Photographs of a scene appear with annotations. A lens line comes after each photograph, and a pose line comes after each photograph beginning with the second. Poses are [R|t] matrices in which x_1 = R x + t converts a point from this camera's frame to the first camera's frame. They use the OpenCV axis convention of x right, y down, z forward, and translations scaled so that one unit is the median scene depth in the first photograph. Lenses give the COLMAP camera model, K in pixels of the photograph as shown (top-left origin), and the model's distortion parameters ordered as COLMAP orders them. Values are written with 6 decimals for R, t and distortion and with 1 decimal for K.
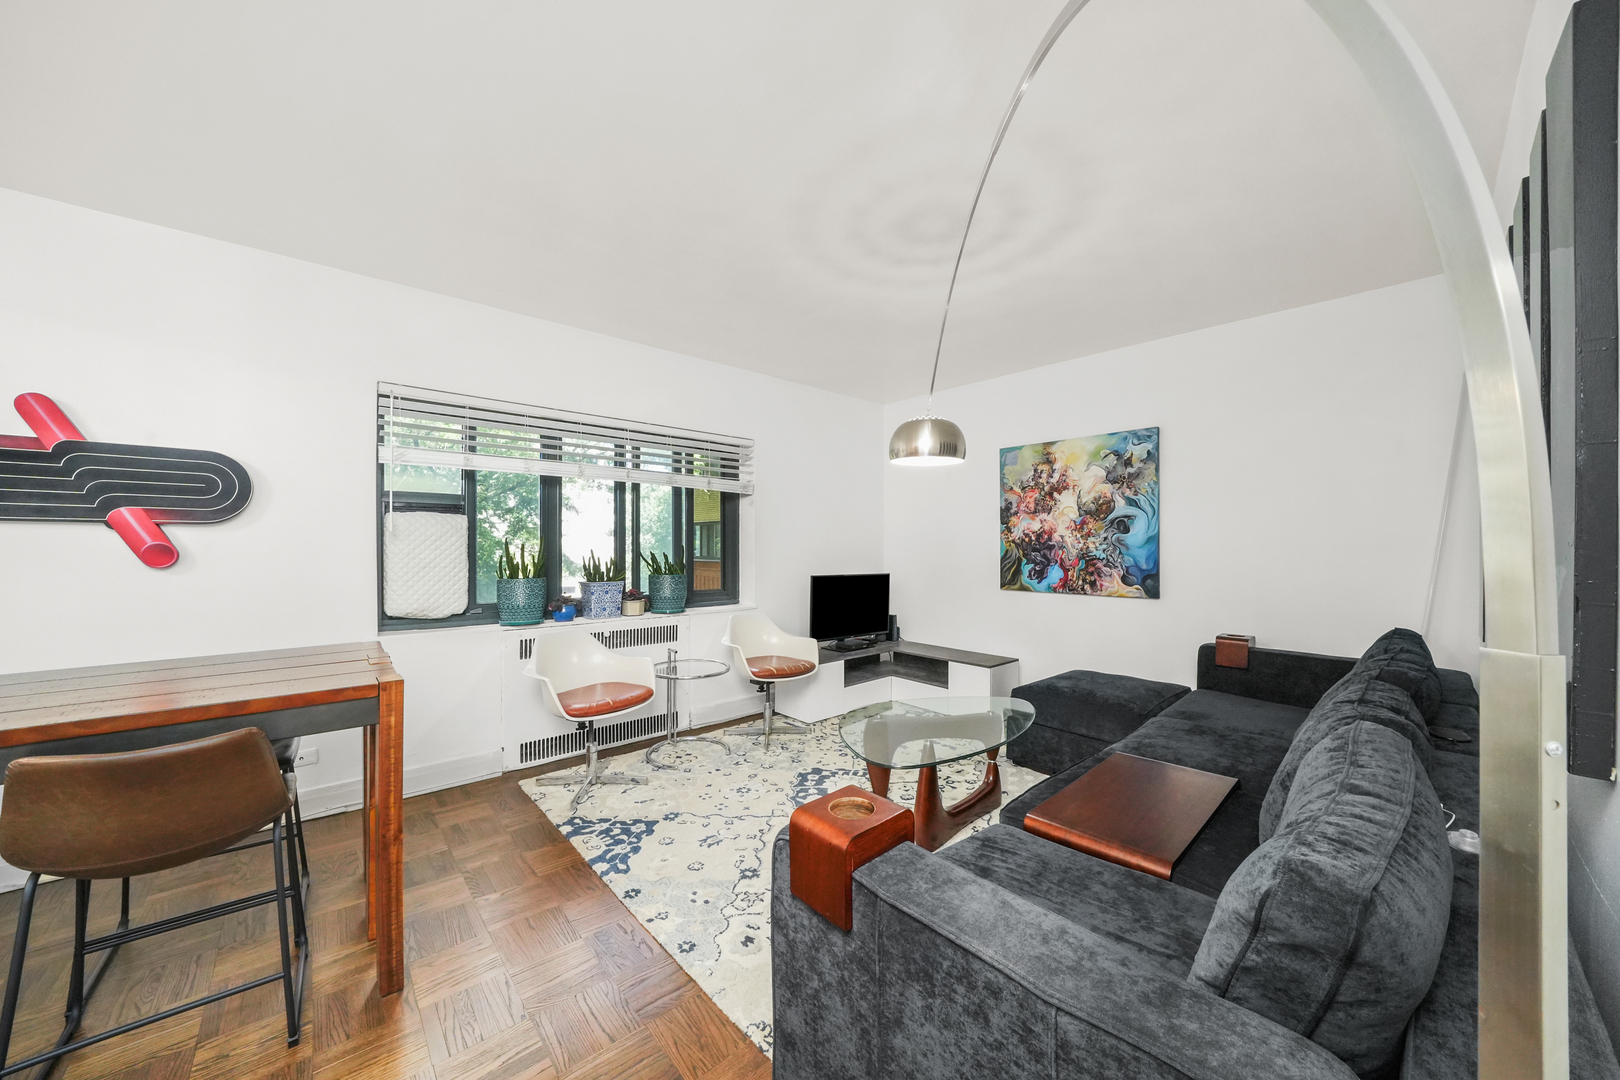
lens RADIAL K [[562.7, 0, 806.4], [0, 562.7, 544.0], [0, 0, 1]] dist [-0.021058, 0.000180]
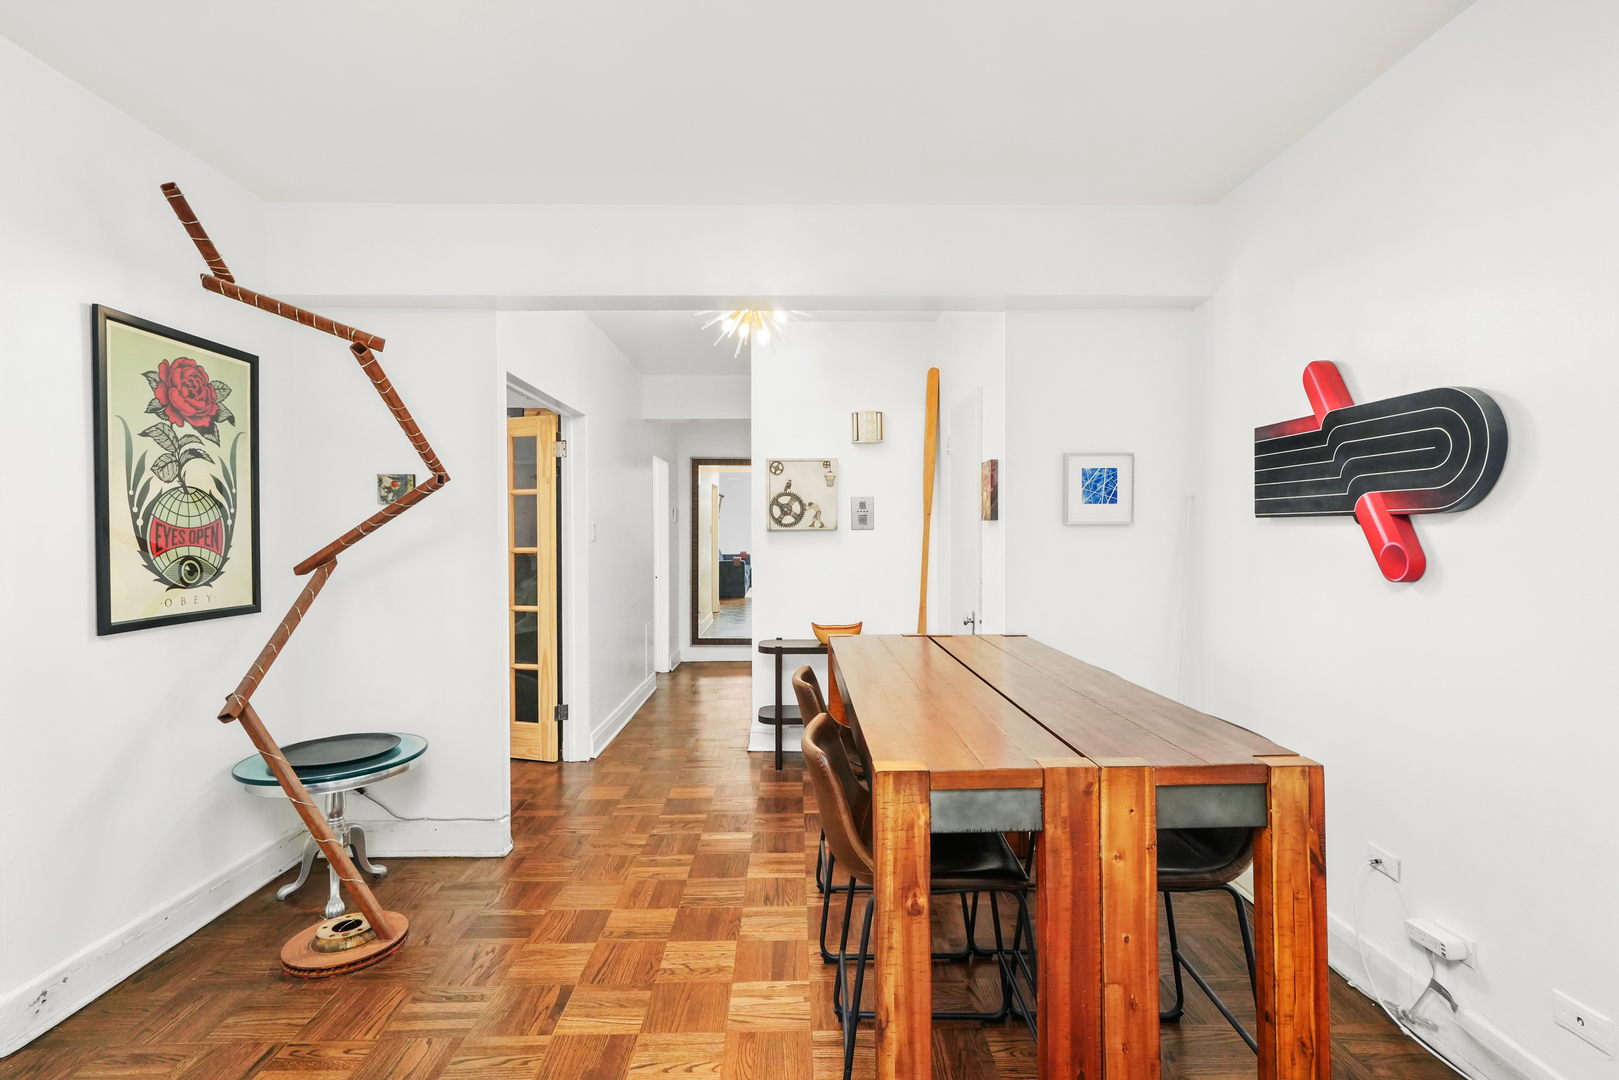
lens RADIAL K [[773.9, 0, 807.7], [0, 773.9, 544.0], [0, 0, 1]] dist [0.014460, -0.000073]
pose [[-0.654491, 0.012126, -0.755973, -0.008533], [0.005048, 0.999919, 0.011668, -0.009701], [0.756053, 0.003821, -0.654499, 0.649887]]
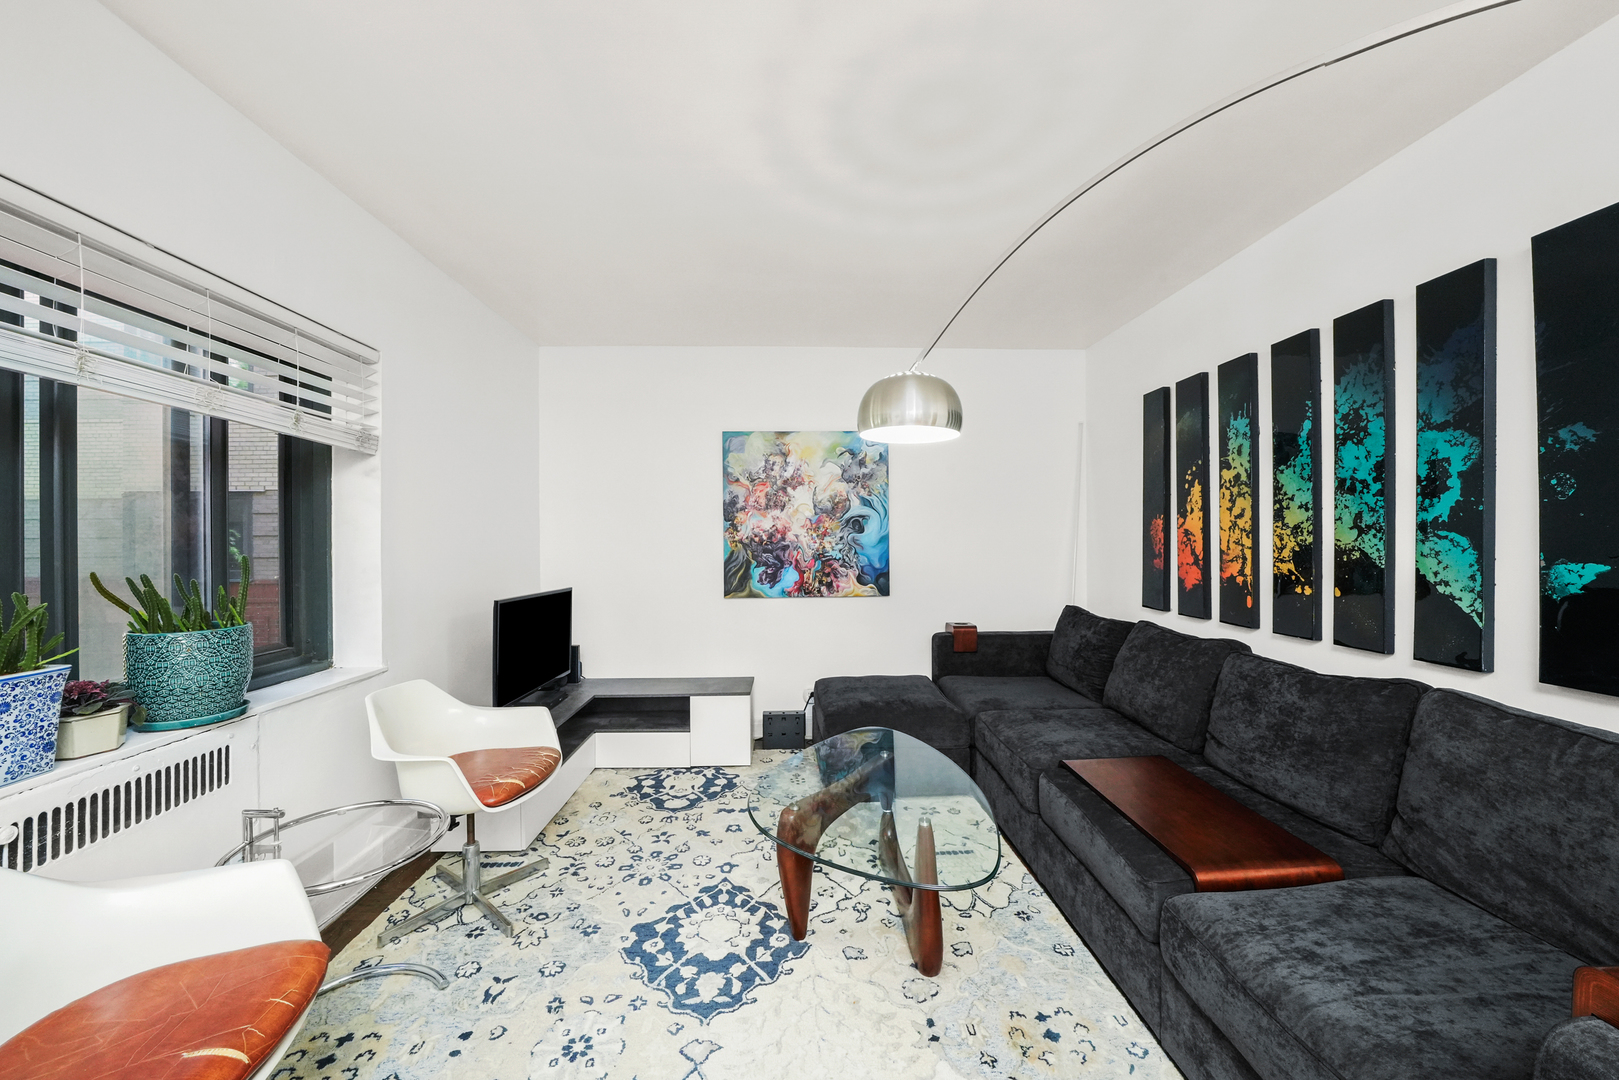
lens RADIAL K [[581.0, 0, 809.5], [0, 581.0, 540.0], [0, 0, 1]] dist [-0.019474, 0.000117]
pose [[0.634243, -0.005242, 0.773116, -0.293081], [0.004658, 0.999985, 0.002959, -0.010192], [-0.773119, 0.001725, 0.634258, 0.409654]]
